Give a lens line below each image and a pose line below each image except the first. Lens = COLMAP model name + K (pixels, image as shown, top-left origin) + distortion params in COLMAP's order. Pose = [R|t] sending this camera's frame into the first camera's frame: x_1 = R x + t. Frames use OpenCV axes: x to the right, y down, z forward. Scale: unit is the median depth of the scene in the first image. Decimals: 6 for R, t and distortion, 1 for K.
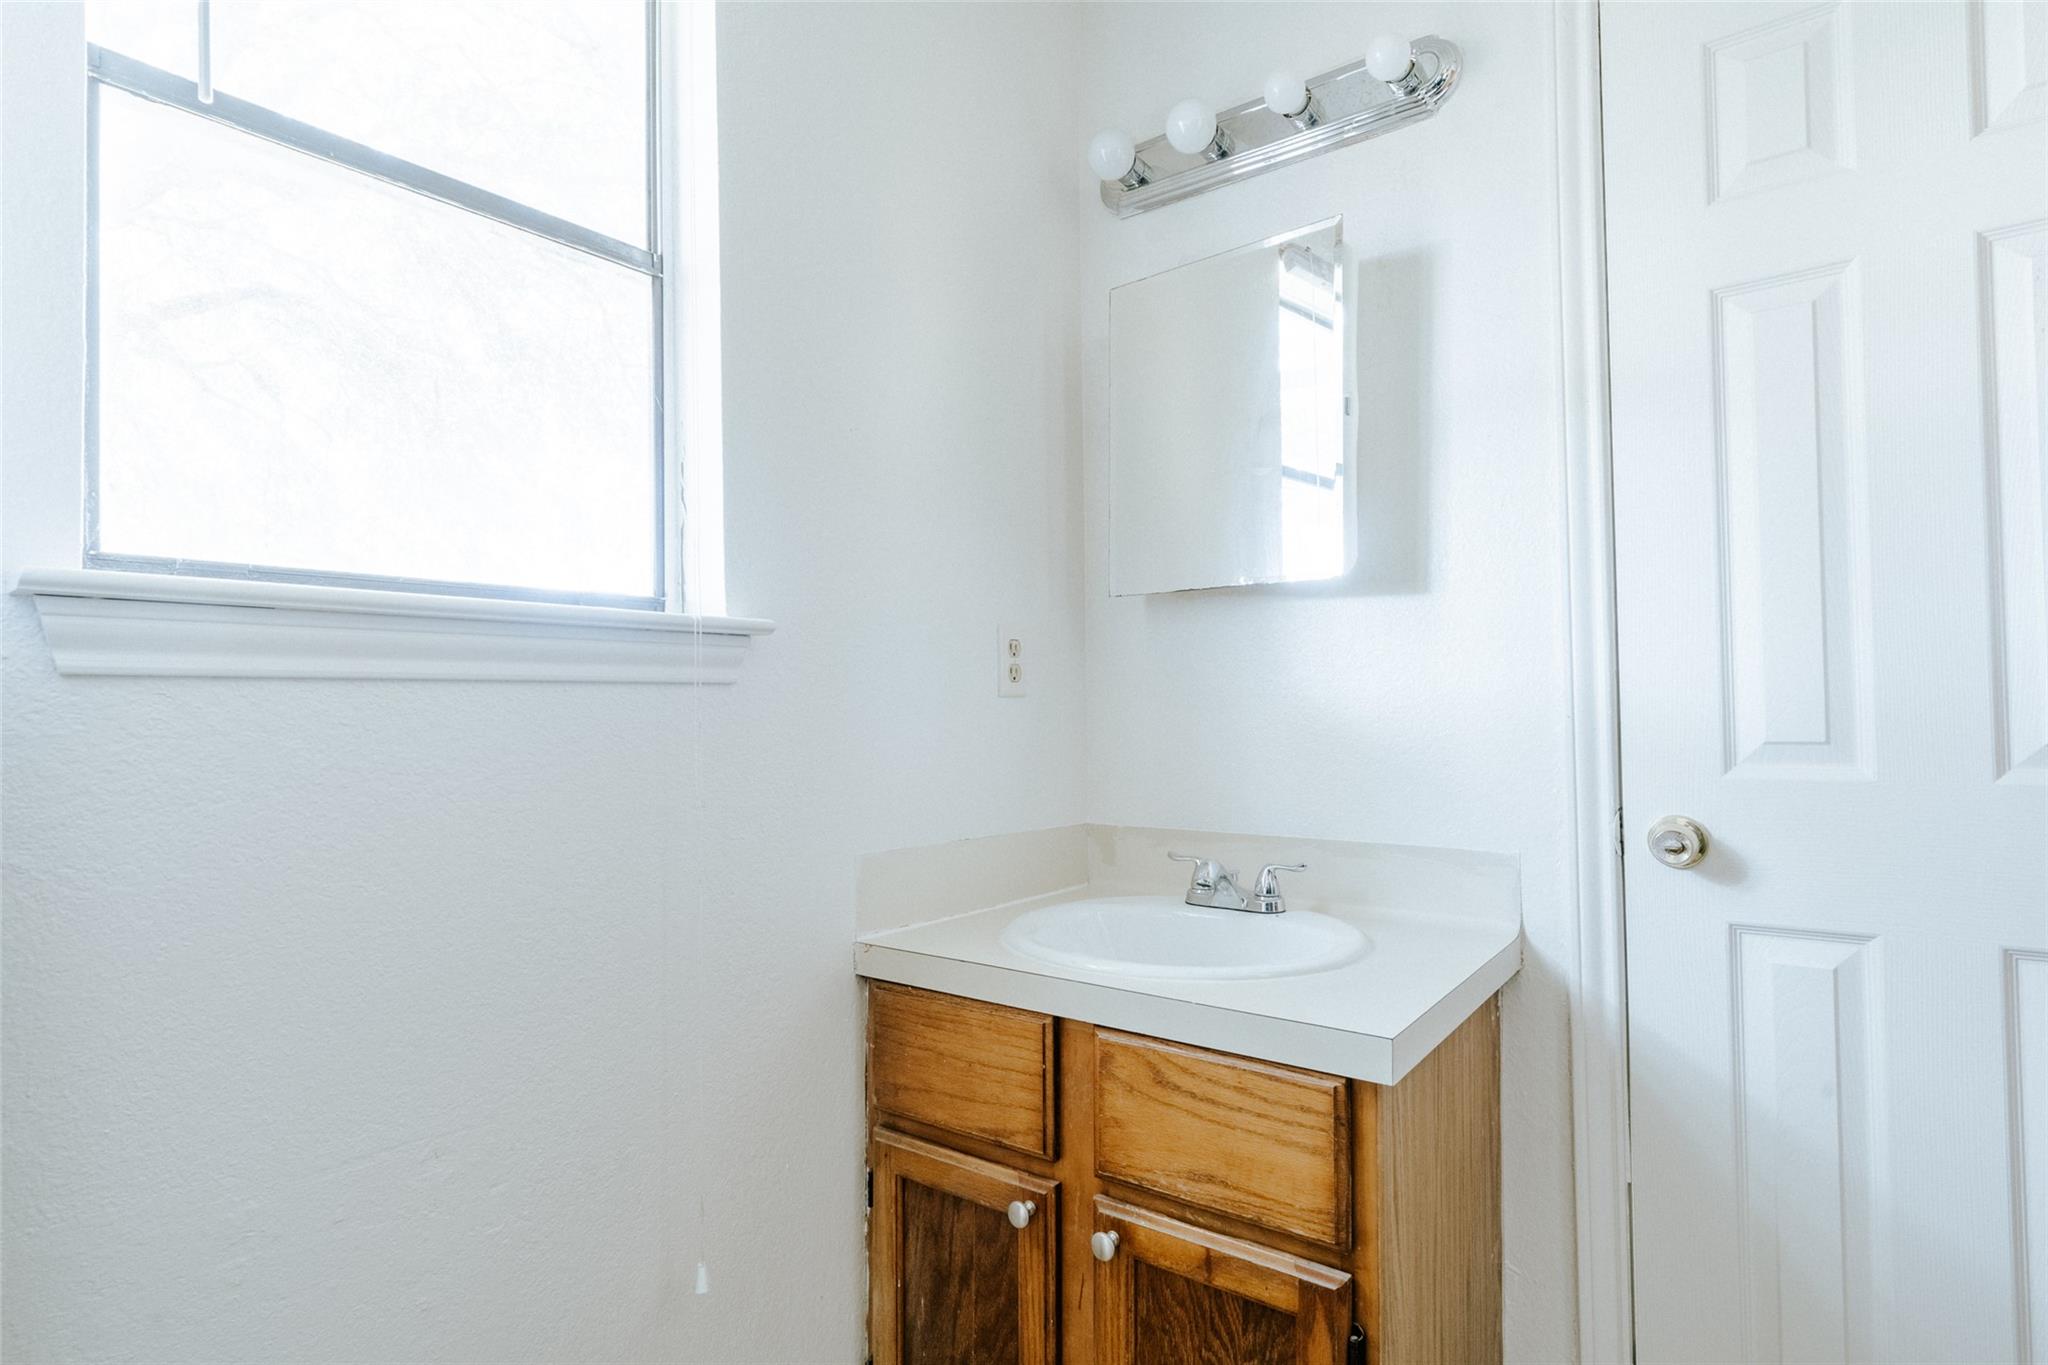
lens RADIAL K [[1043.0, 0, 1023.5], [0, 1043.0, 689.1], [0, 0, 1]] dist [-0.007186, 0.003708]
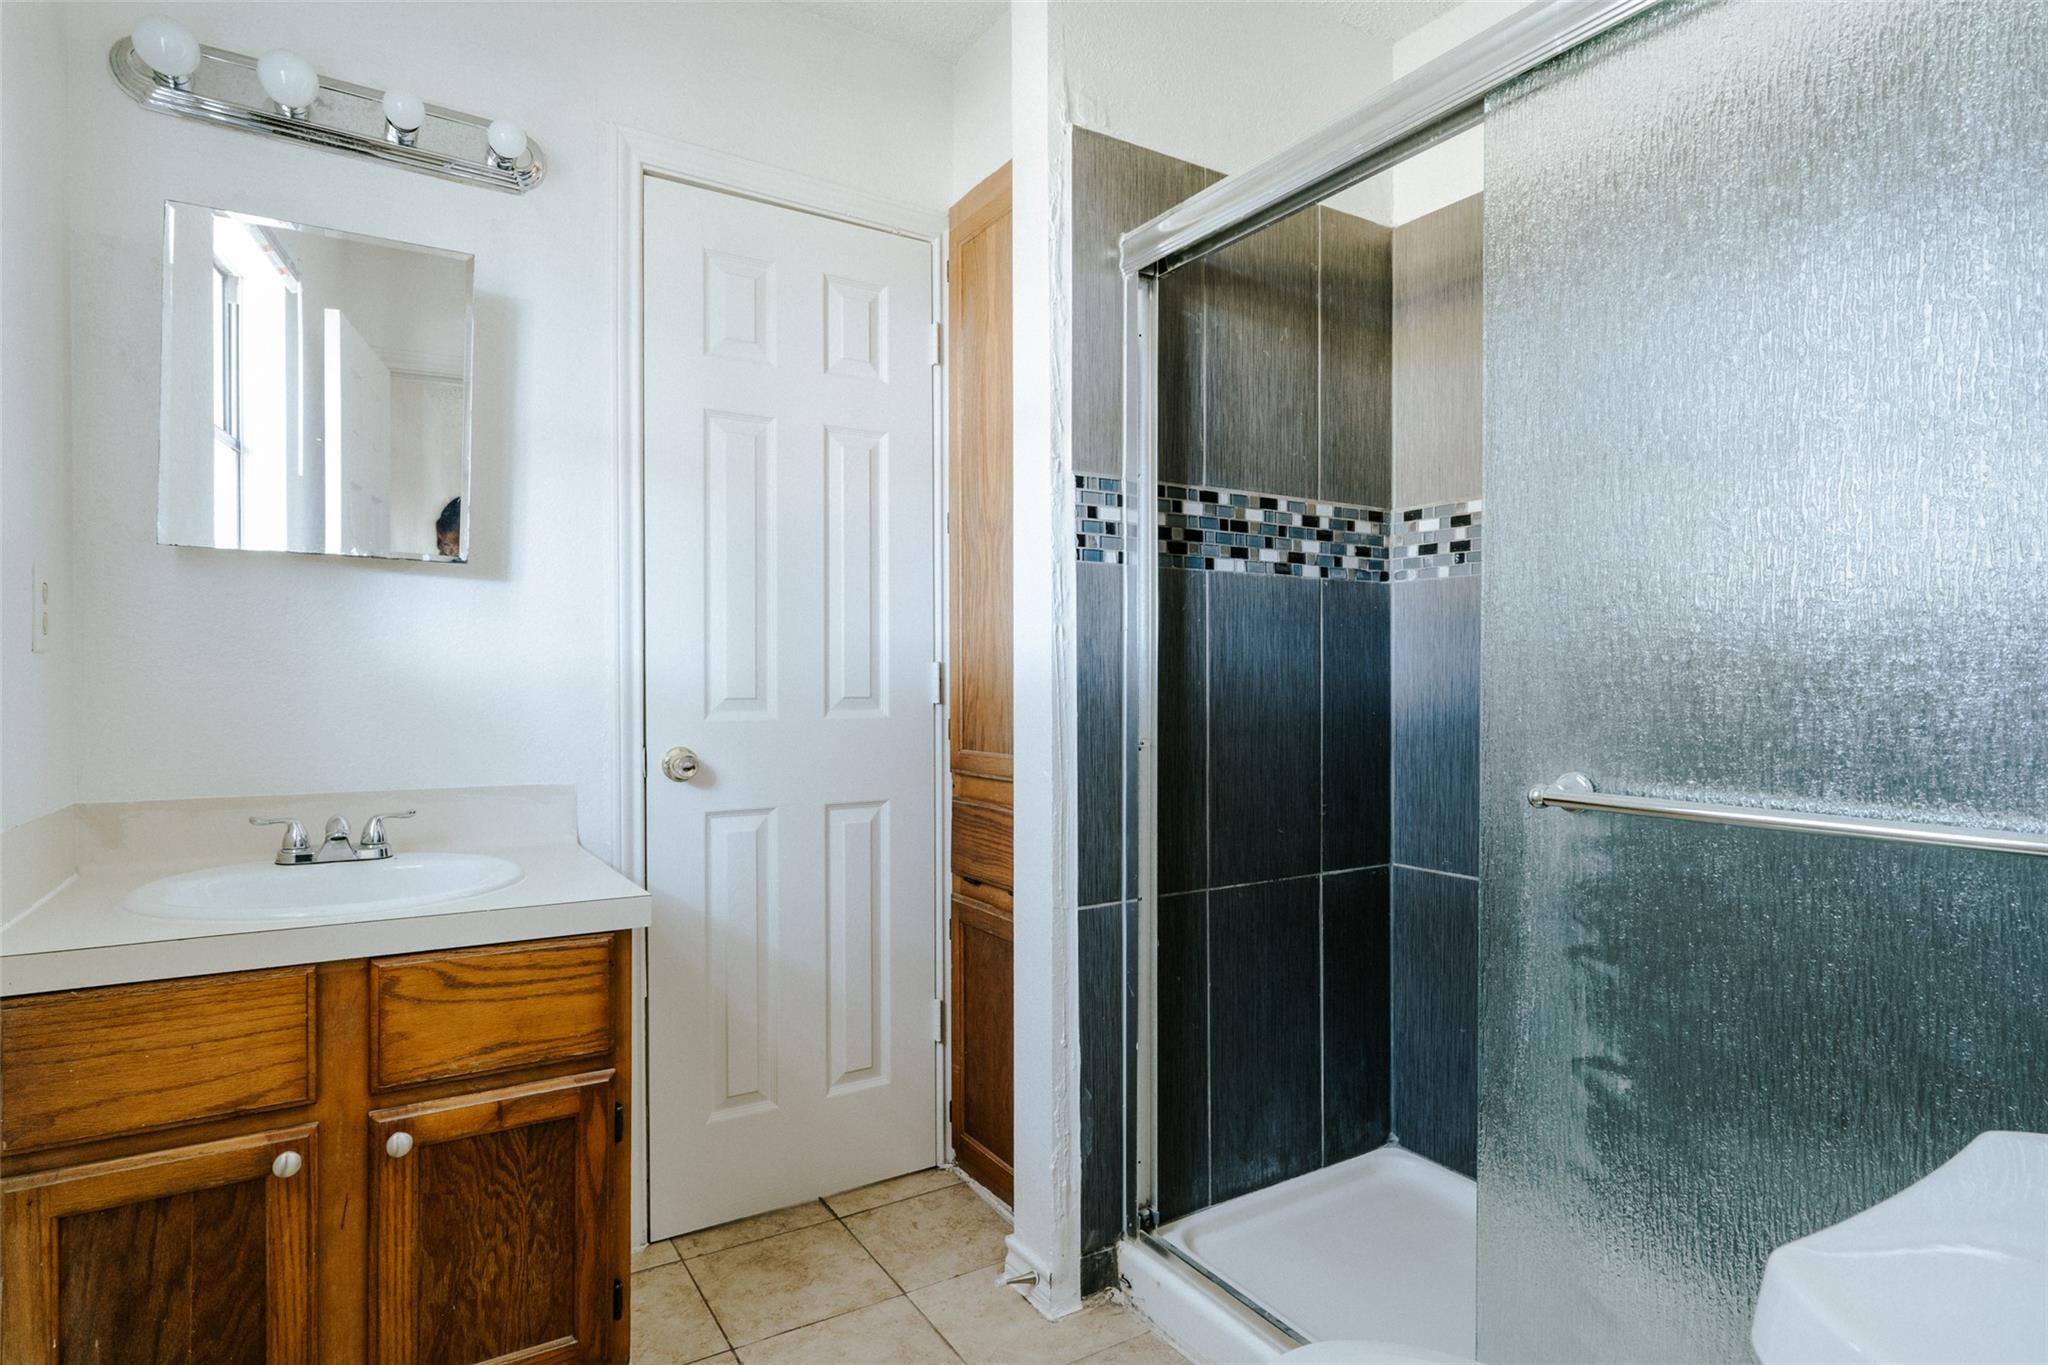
lens RADIAL K [[1043.0, 0, 1022.5], [0, 1043.0, 683.0], [0, 0, 1]] dist [-0.007186, 0.003708]
pose [[0.362479, 0.008037, 0.931957, -0.681941], [-0.030258, 0.999537, 0.003149, 0.007943], [-0.931500, -0.029341, 0.362555, -0.026296]]
